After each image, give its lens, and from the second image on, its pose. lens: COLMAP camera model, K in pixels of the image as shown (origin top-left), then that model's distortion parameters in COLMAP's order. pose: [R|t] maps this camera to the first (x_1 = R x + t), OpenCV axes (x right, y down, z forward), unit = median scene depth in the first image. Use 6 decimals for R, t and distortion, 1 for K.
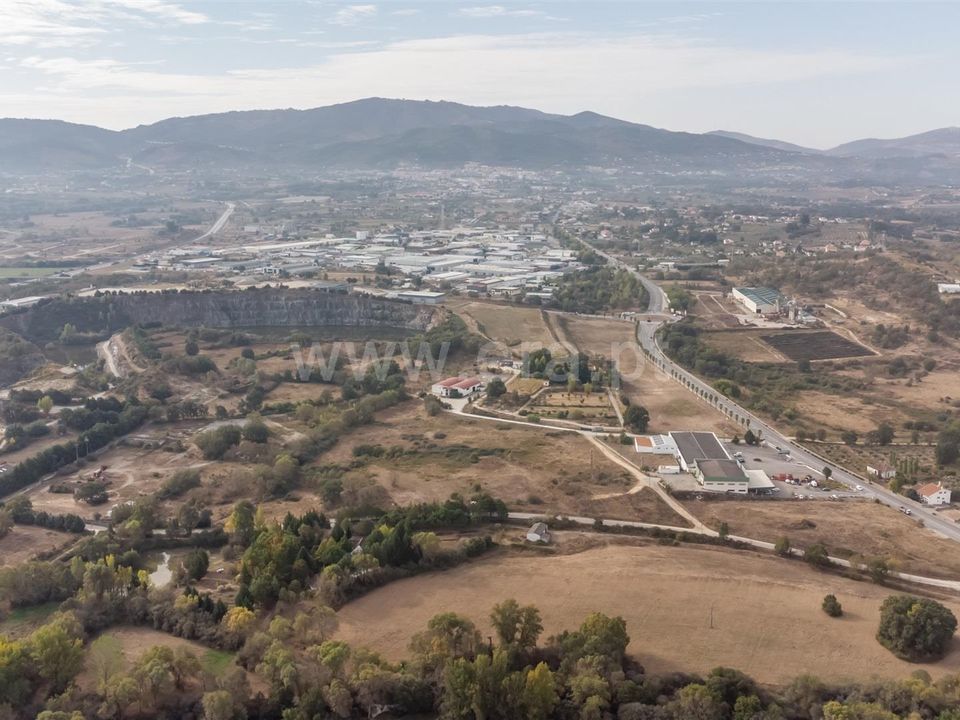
lens RADIAL K [[1023.5, 0, 480.0], [0, 1023.5, 360.0], [0, 0, 1]] dist [0.082735, -0.160965]
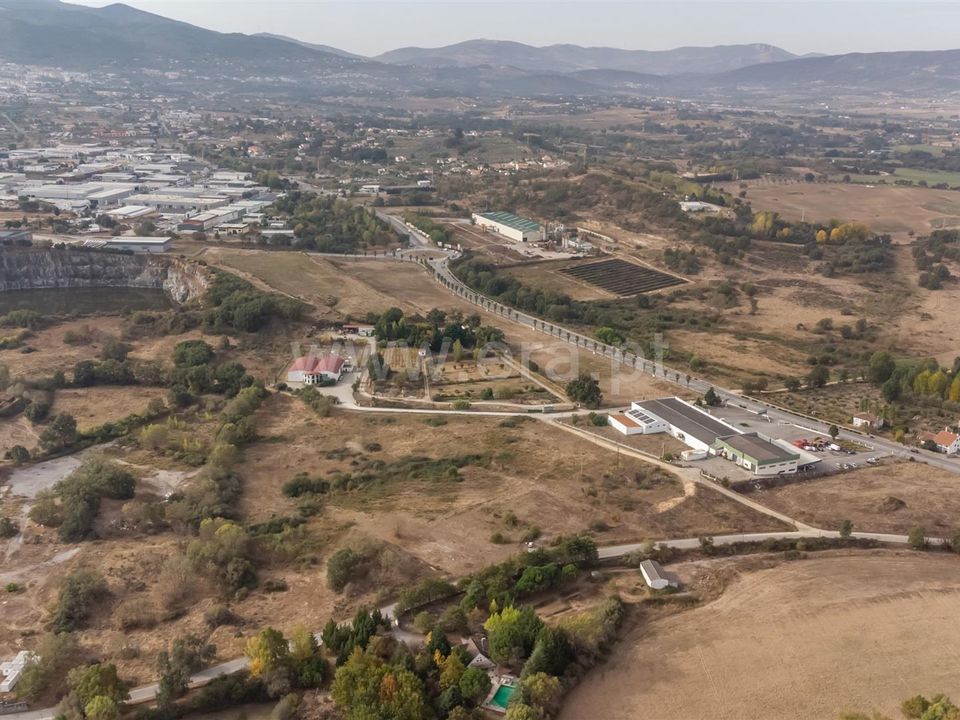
lens RADIAL K [[1023.5, 0, 480.0], [0, 1023.5, 360.0], [0, 0, 1]] dist [0.082735, -0.160965]
pose [[0.884208, -0.109256, 0.454135, -0.252082], [0.068755, 0.992112, 0.104815, -0.051120], [-0.462005, -0.061454, 0.884746, 0.256511]]
